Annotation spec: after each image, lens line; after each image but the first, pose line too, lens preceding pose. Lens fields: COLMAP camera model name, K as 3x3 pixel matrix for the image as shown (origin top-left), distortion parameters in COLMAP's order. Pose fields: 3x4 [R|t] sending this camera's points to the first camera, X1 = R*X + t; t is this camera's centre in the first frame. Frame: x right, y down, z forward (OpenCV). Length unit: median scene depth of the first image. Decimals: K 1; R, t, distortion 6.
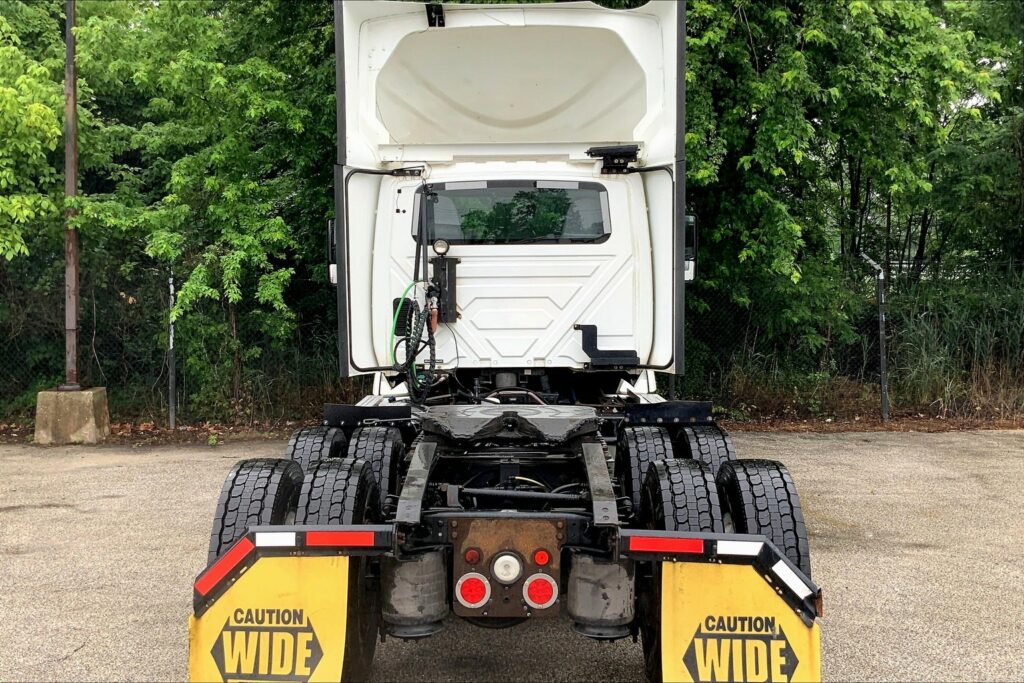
lens RADIAL K [[1096.5, 0, 505.2], [0, 1096.5, 339.8], [0, 0, 1]] dist [0.008105, 0.000000]
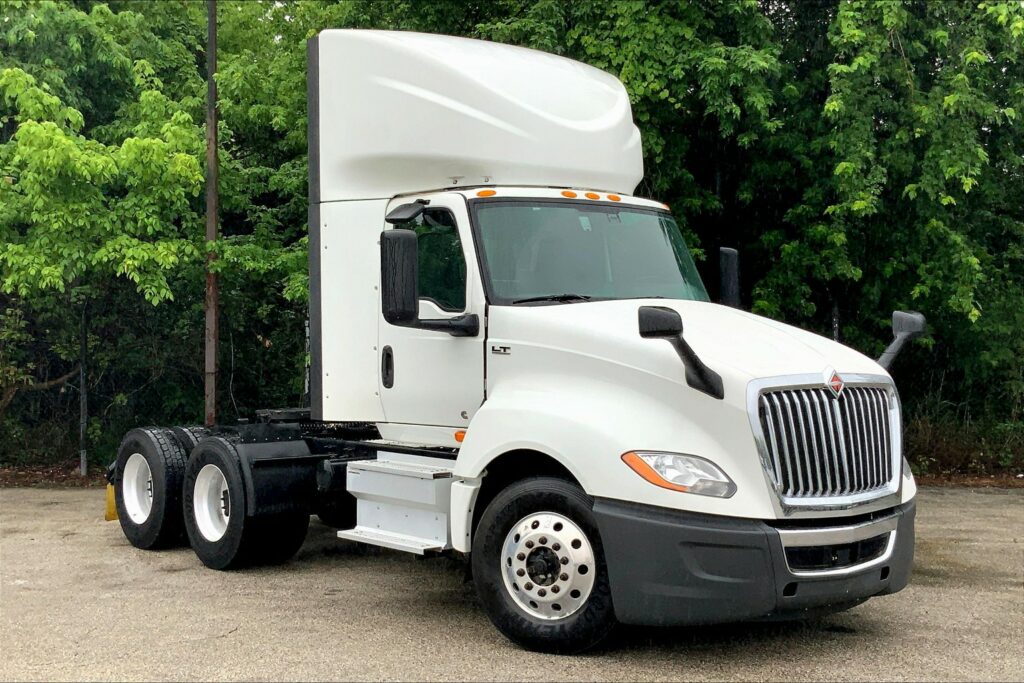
lens RADIAL K [[1389.0, 0, 510.8], [0, 1389.0, 339.4], [0, 0, 1]] dist [0.049543, 0.000000]
pose [[0.988966, -0.004525, -0.148075, 0.047571], [-0.001338, 0.999220, -0.039473, 0.007356], [0.148138, 0.039235, 0.988188, -0.161091]]
